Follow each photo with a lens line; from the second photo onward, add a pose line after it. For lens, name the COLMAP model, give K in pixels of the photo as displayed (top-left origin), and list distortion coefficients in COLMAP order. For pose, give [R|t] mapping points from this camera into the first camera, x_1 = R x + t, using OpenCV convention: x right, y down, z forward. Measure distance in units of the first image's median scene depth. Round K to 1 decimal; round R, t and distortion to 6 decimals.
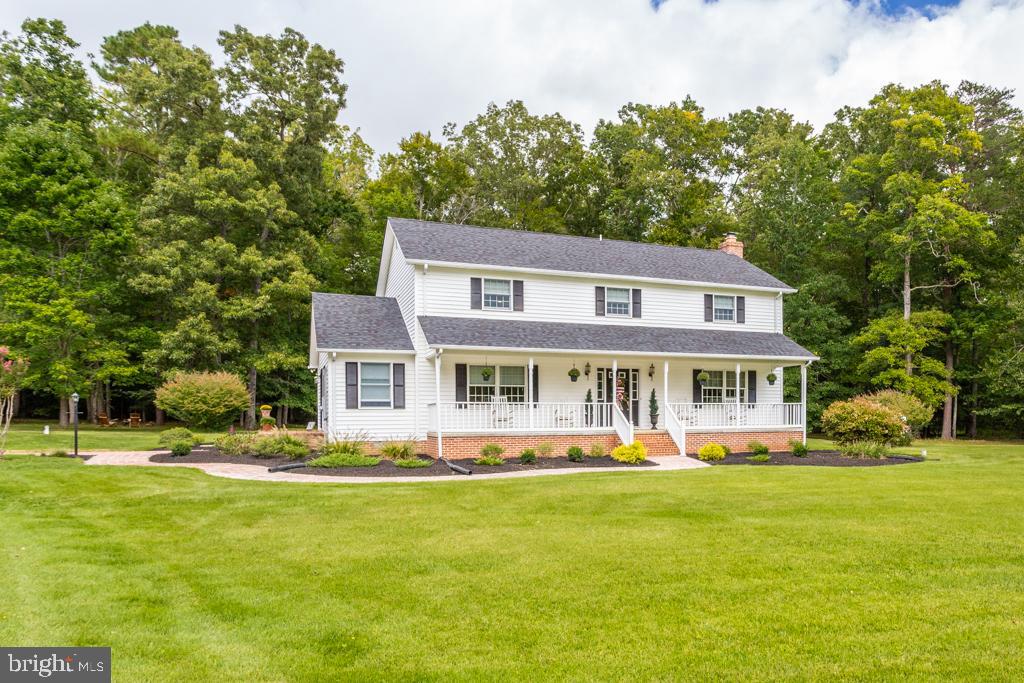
lens RADIAL K [[753.2, 0, 636.6], [0, 753.2, 417.3], [0, 0, 1]] dist [0.006292, -0.001361]
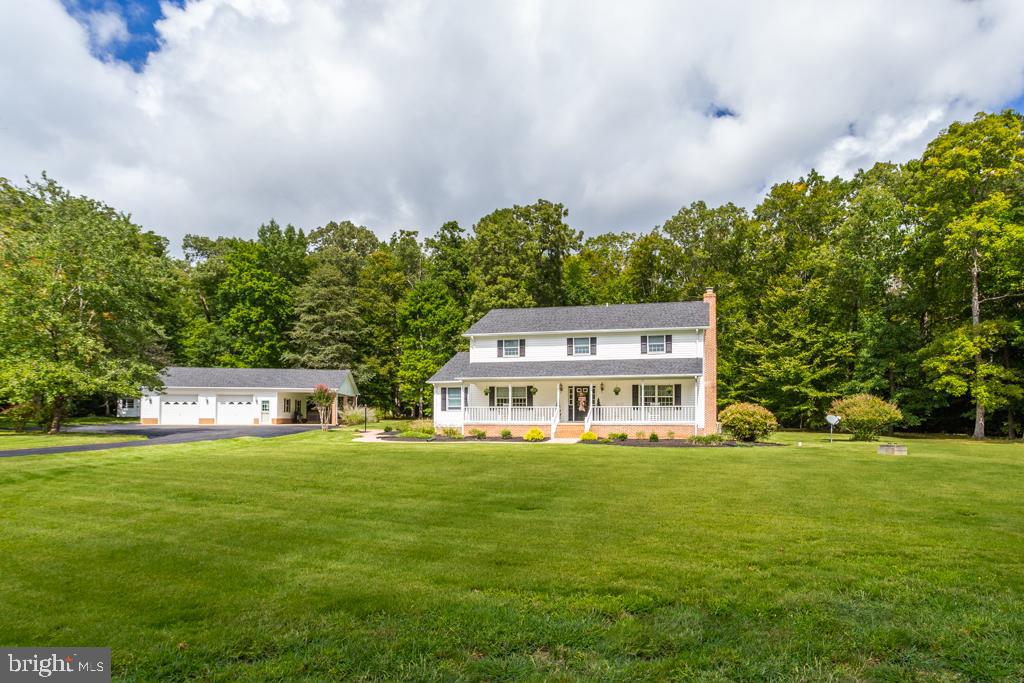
lens RADIAL K [[561.9, 0, 587.8], [0, 561.9, 407.6], [0, 0, 1]] dist [0.000067, 0.000279]
pose [[0.805818, -0.006664, -0.592126, 0.598190], [-0.006585, 0.999774, -0.020214, 0.005887], [0.592127, 0.020188, 0.805592, 0.010038]]
